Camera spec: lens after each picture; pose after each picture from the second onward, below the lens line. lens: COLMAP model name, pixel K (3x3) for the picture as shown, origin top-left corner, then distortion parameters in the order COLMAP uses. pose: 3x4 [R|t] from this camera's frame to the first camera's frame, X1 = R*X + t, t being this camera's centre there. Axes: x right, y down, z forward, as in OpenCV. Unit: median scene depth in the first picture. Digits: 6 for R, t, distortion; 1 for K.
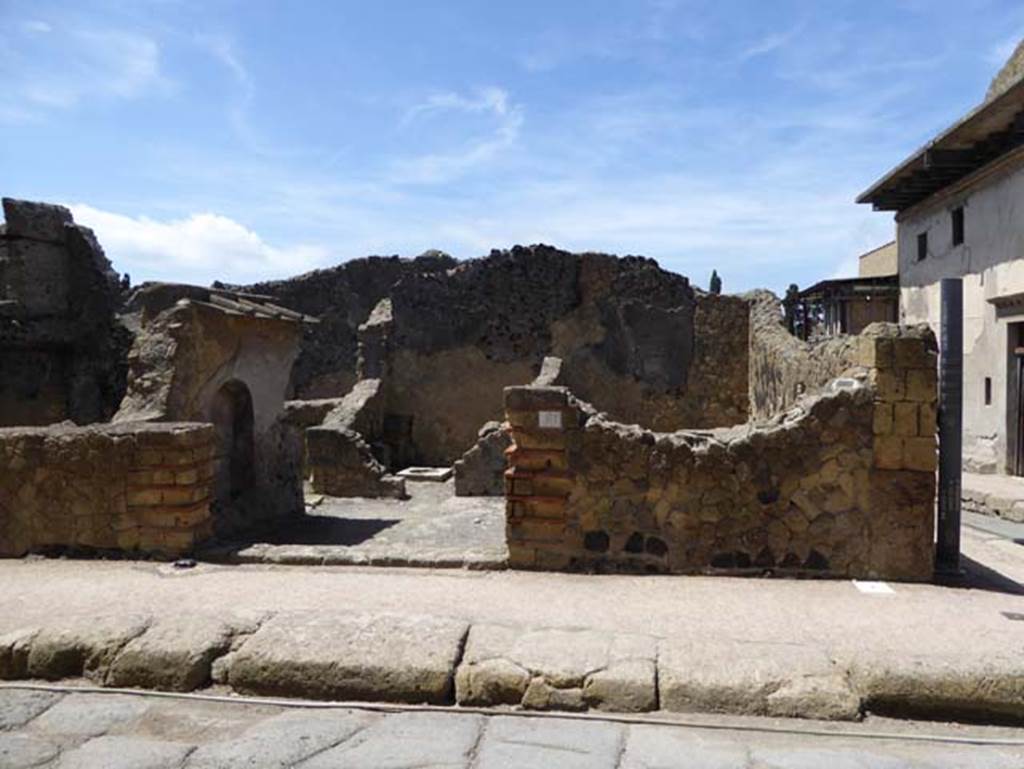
lens RADIAL K [[758.7, 0, 522.1], [0, 758.7, 384.6], [0, 0, 1]] dist [-0.020421, -0.008171]
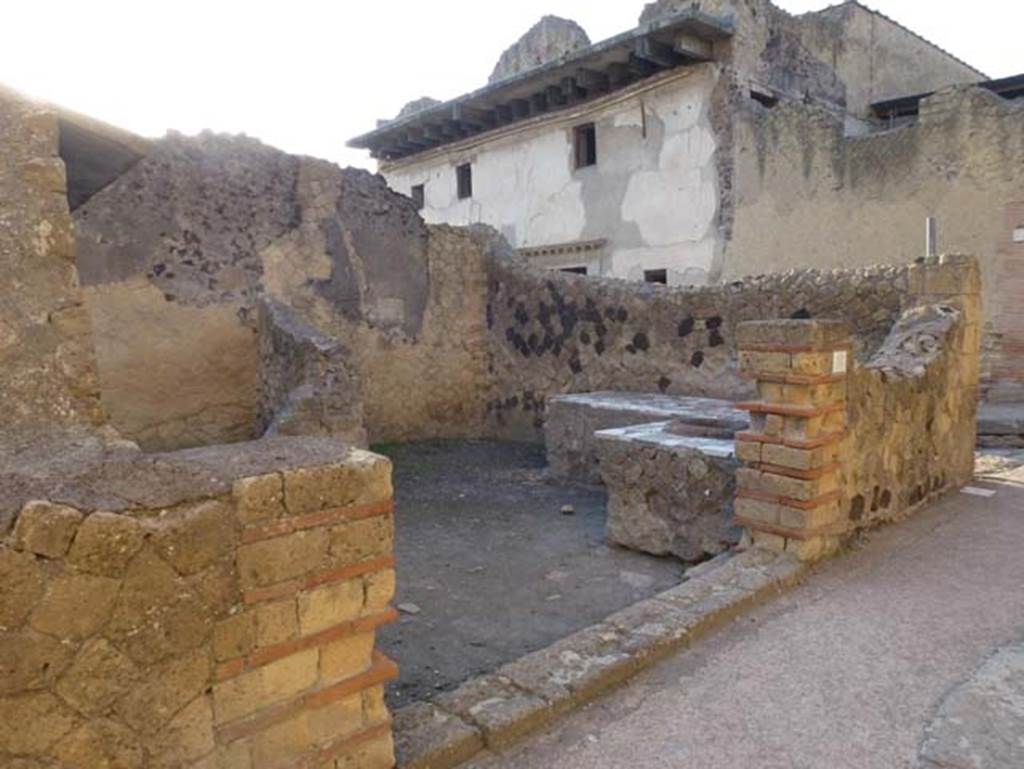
lens RADIAL K [[758.7, 0, 510.5], [0, 758.7, 386.0], [0, 0, 1]] dist [-0.020421, -0.008171]
pose [[0.648312, -0.080982, 0.757056, -0.357463], [0.031759, 0.996338, 0.079380, -0.002918], [-0.760712, -0.027419, 0.648510, 0.372170]]
